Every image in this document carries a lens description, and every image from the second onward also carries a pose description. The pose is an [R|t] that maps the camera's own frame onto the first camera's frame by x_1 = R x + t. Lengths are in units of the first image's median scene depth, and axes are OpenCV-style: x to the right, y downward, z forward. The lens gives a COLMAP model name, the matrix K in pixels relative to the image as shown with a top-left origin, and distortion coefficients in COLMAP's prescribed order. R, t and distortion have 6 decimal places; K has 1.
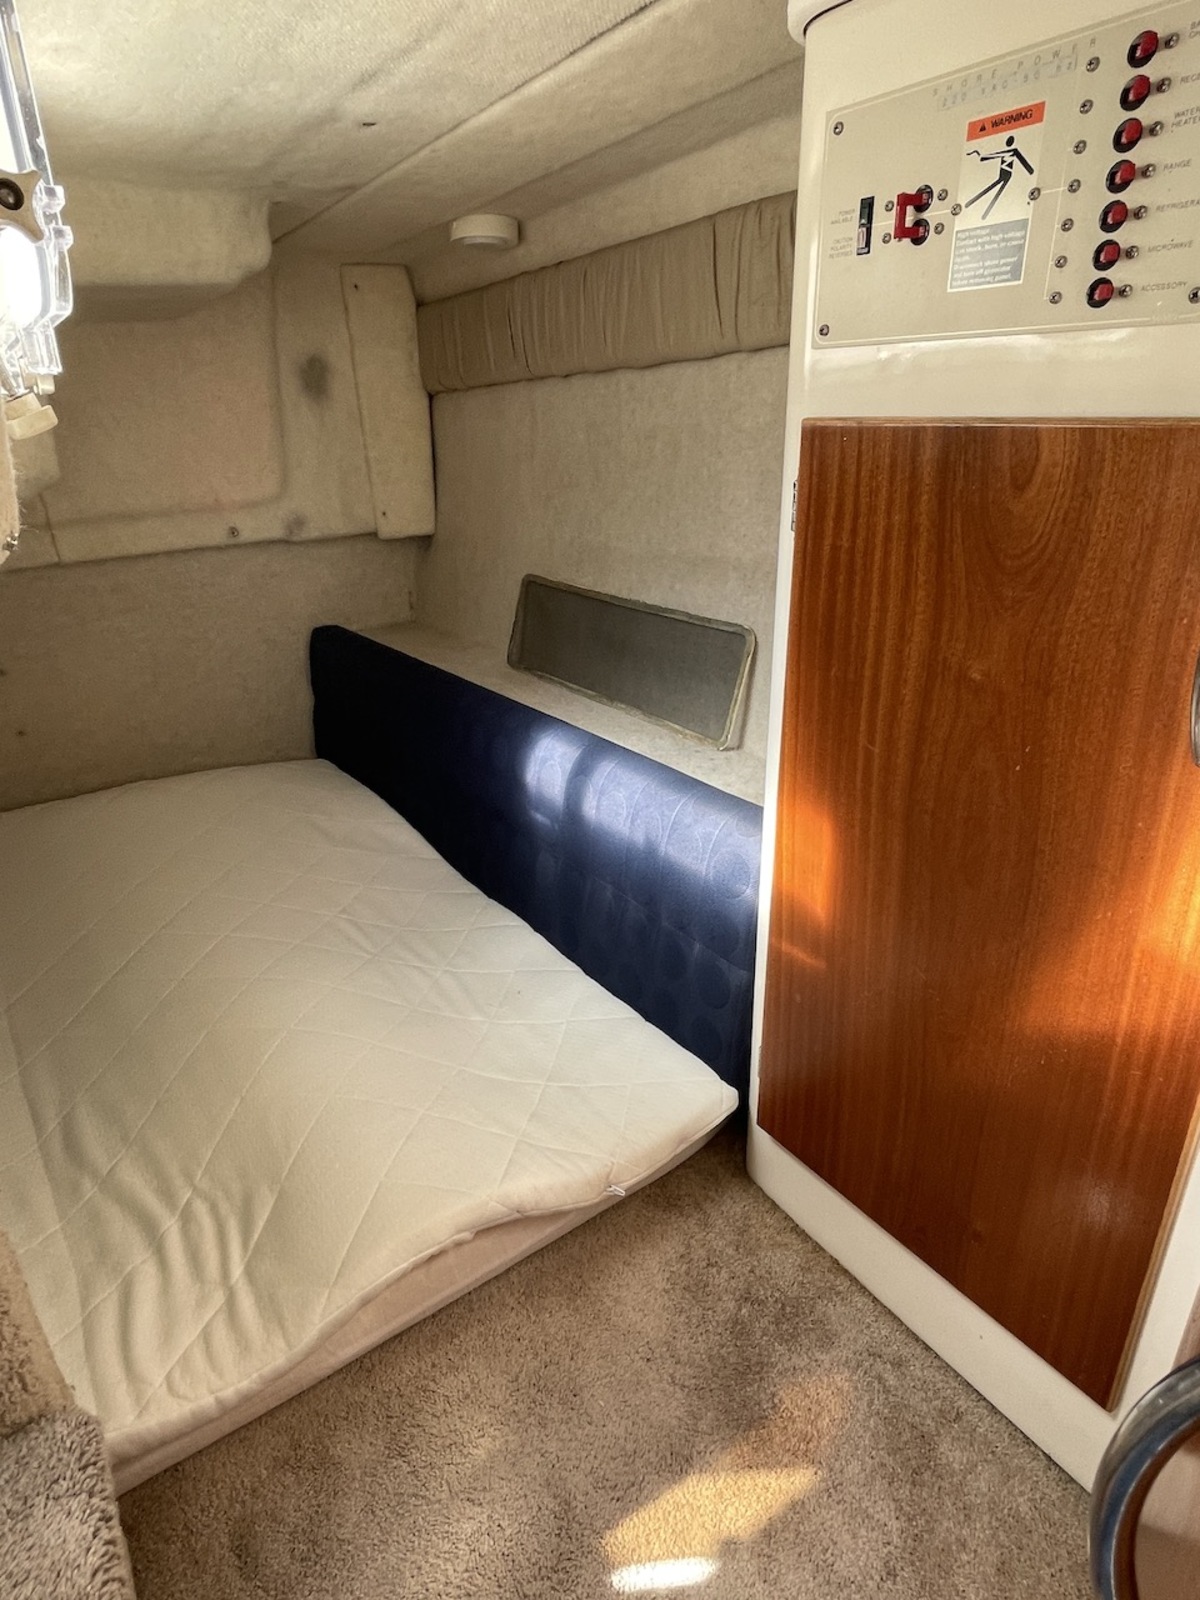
lens RADIAL K [[922.1, 0, 599.2], [0, 922.1, 799.5], [0, 0, 1]] dist [0.001842, 0.000584]
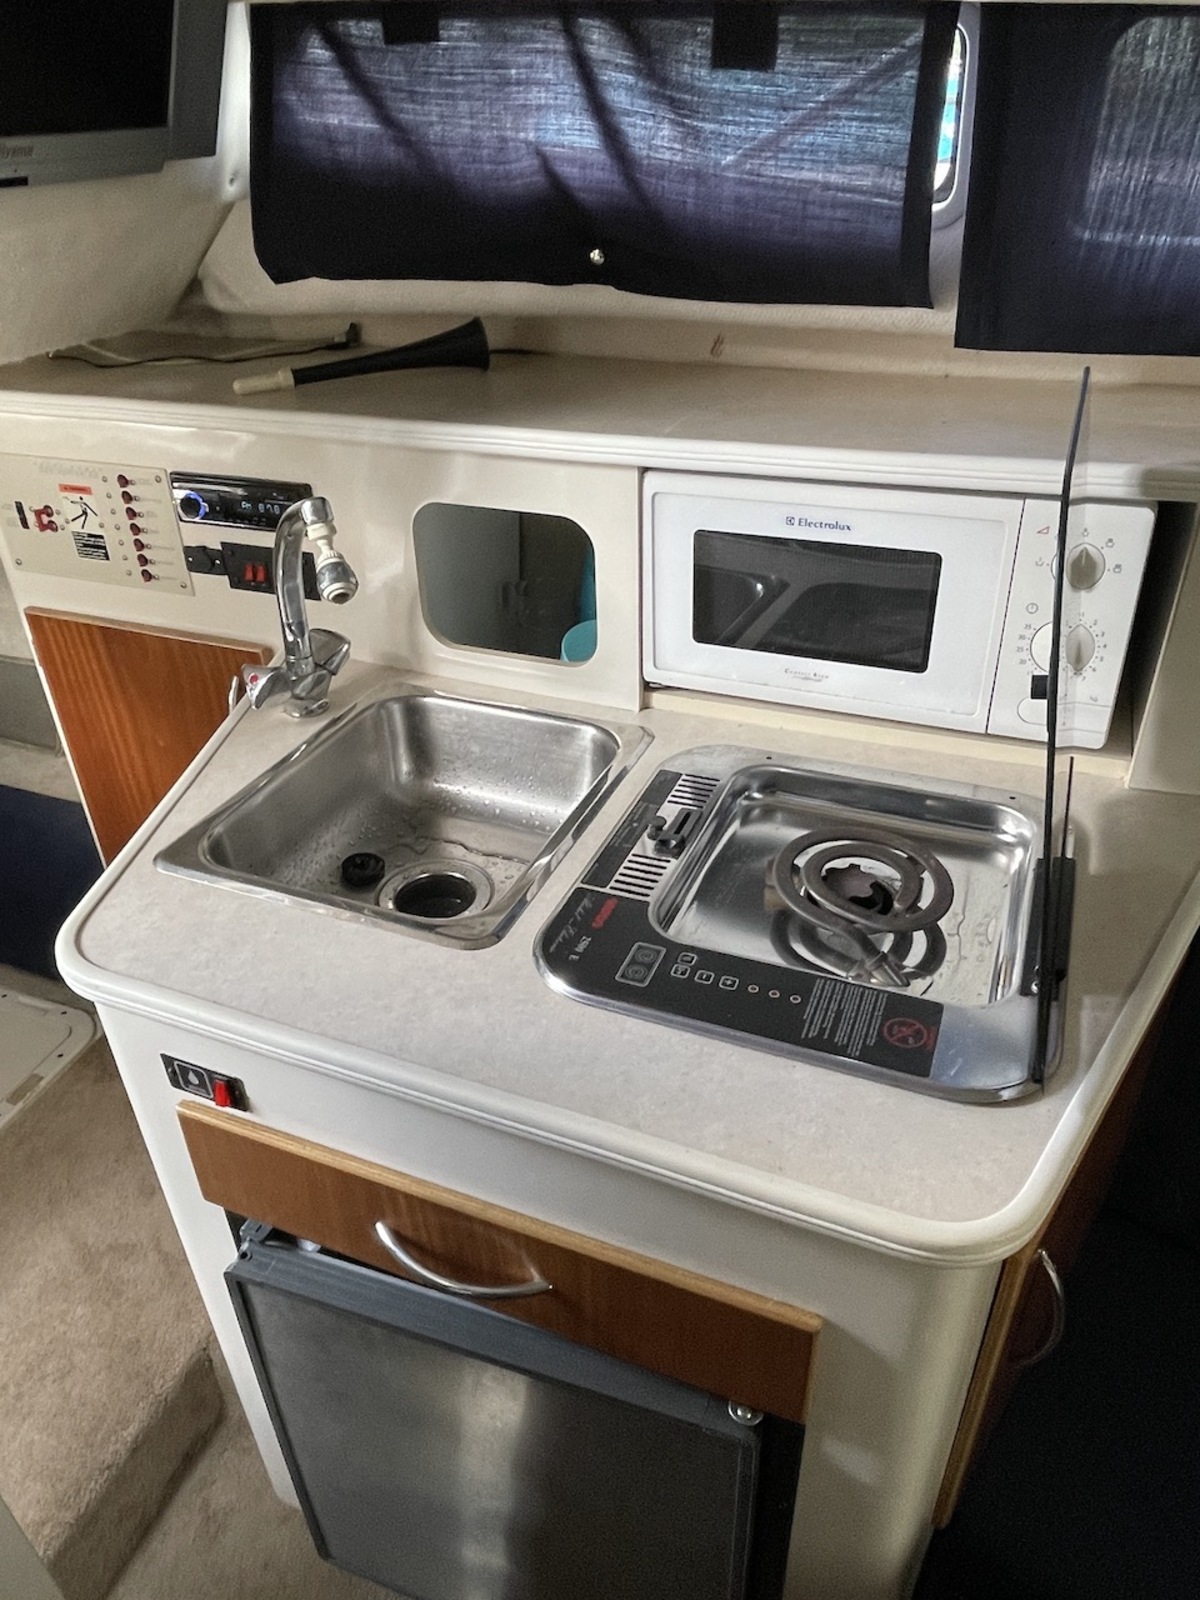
lens RADIAL K [[1072.9, 0, 600.6], [0, 1072.9, 801.8], [0, 0, 1]] dist [-0.002926, -0.000723]
pose [[0.832610, -0.303381, 0.463380, 0.102866], [0.226036, 0.949920, 0.215778, -0.324287], [-0.505637, -0.074918, 0.859488, -1.569195]]
